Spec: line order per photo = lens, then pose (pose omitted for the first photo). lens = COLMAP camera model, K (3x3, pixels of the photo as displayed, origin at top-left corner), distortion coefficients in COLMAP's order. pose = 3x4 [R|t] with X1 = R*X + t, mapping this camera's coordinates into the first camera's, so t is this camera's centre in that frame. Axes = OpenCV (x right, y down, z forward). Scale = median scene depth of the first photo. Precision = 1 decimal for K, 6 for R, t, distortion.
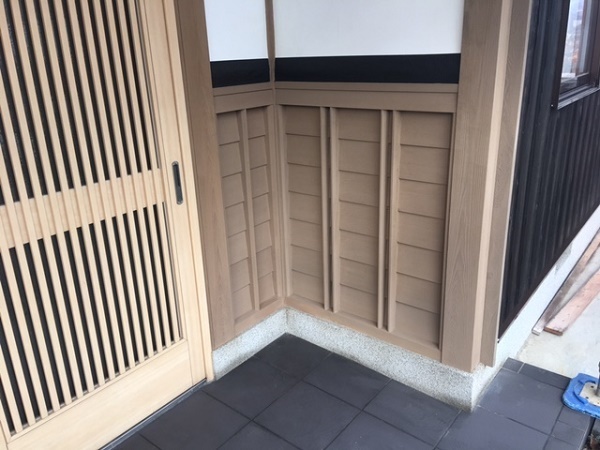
lens RADIAL K [[505.0, 0, 302.1], [0, 505.0, 220.9], [0, 0, 1]] dist [0.097553, -0.001748]
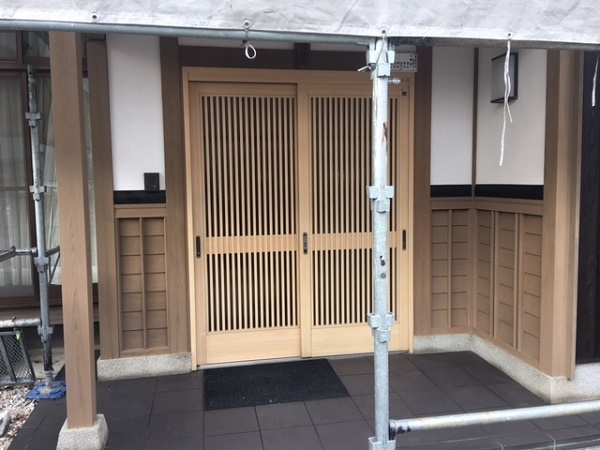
lens RADIAL K [[505.0, 0, 300.5], [0, 505.0, 220.5], [0, 0, 1]] dist [0.097553, -0.001748]
pose [[0.757065, 0.076589, -0.648835, 0.674377], [-0.222762, 0.963856, -0.146146, 0.215470], [0.614190, 0.255178, 0.746763, -0.725871]]
